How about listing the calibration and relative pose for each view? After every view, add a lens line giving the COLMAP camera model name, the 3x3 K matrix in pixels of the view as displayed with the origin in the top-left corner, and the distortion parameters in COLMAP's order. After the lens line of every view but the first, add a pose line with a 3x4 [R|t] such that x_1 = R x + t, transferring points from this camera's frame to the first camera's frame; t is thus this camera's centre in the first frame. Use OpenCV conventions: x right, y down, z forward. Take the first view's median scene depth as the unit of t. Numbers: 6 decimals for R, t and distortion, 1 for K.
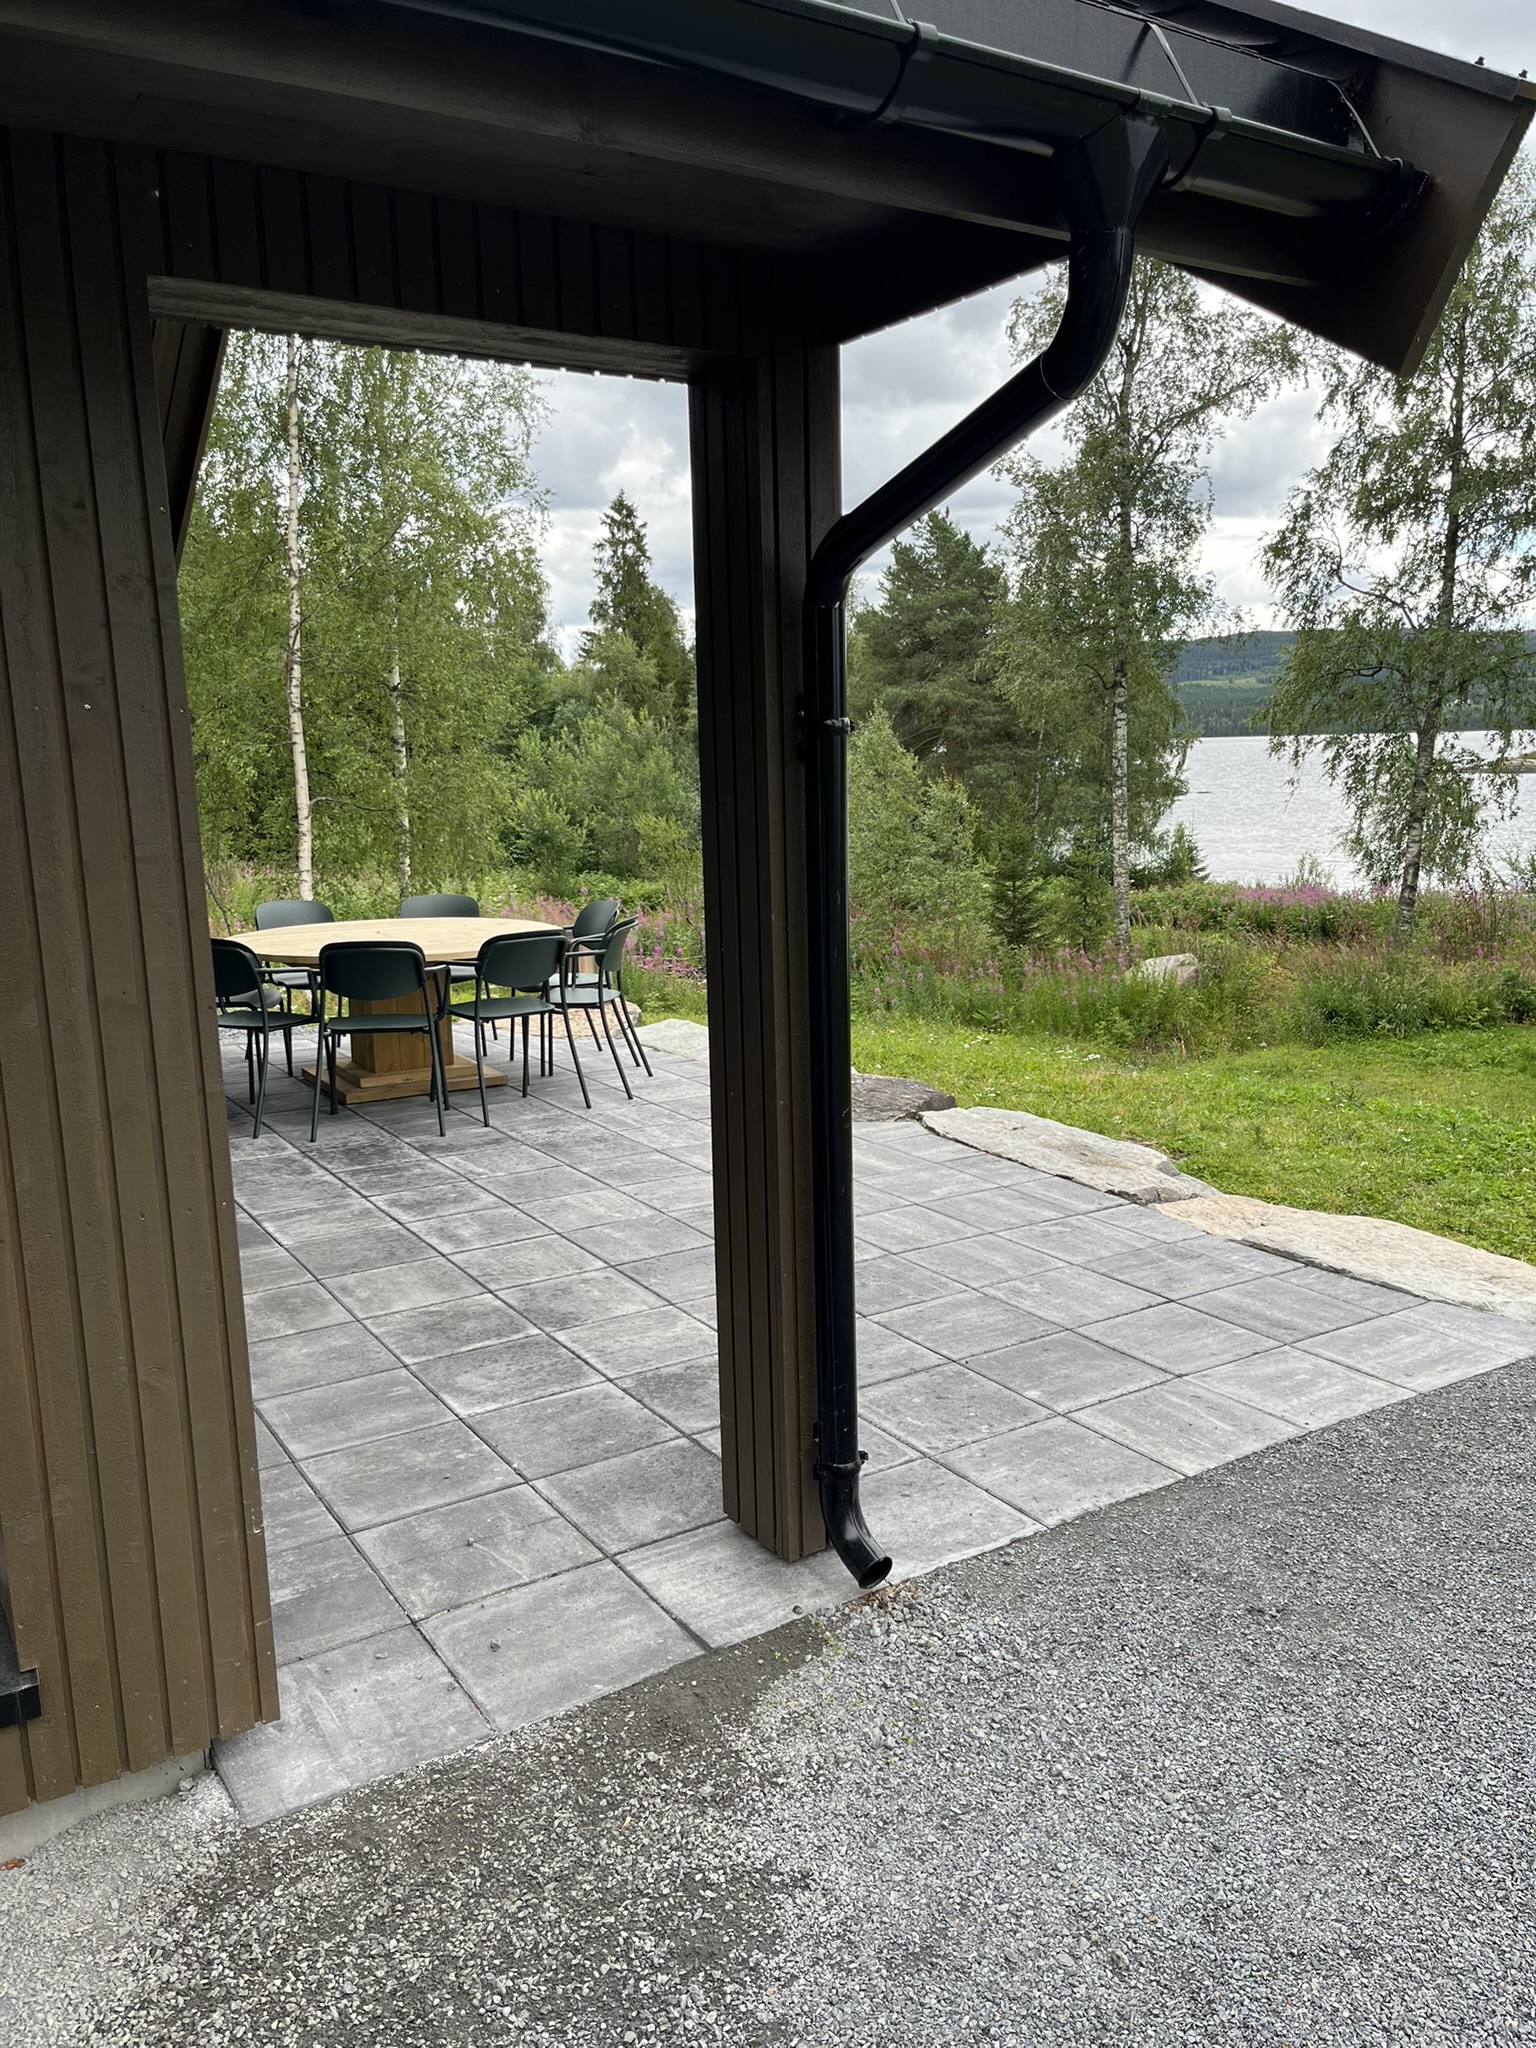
lens RADIAL K [[1551.8, 0, 753.3], [0, 1551.8, 1032.4], [0, 0, 1]] dist [0.060181, -0.080496]
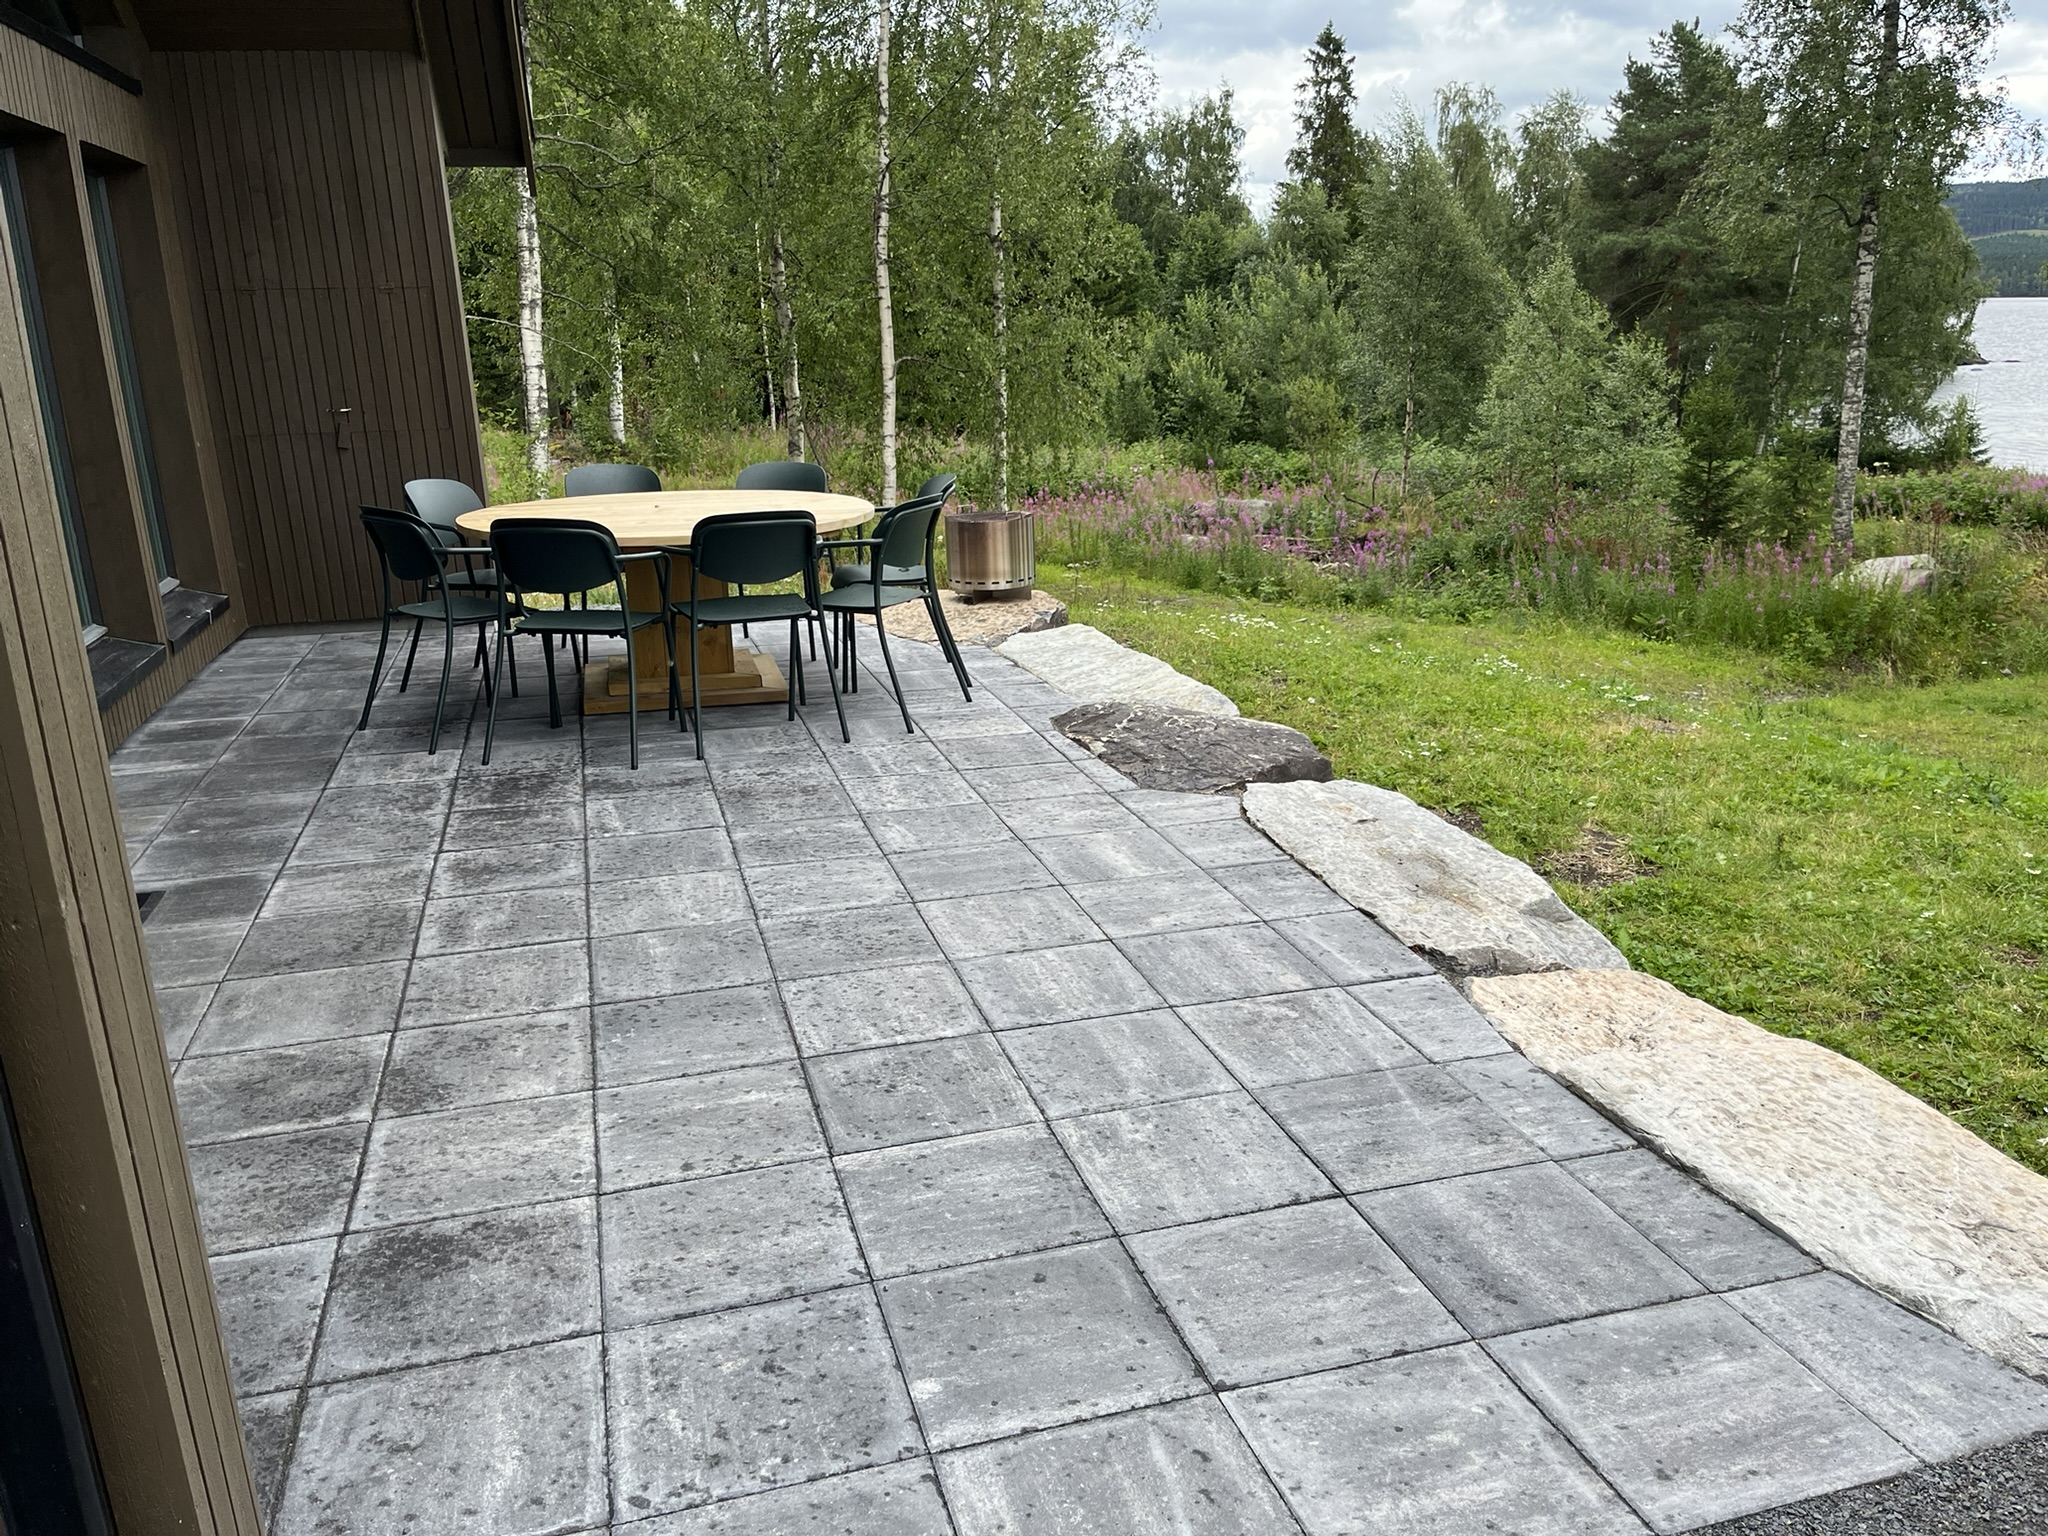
lens RADIAL K [[1551.8, 0, 1013.4], [0, 1551.8, 770.7], [0, 0, 1]] dist [0.060181, -0.080496]
pose [[0.961406, 0.074595, -0.264830, 0.056718], [-0.046467, 0.992740, 0.110939, -0.008583], [0.271183, -0.094352, 0.957892, 0.081998]]
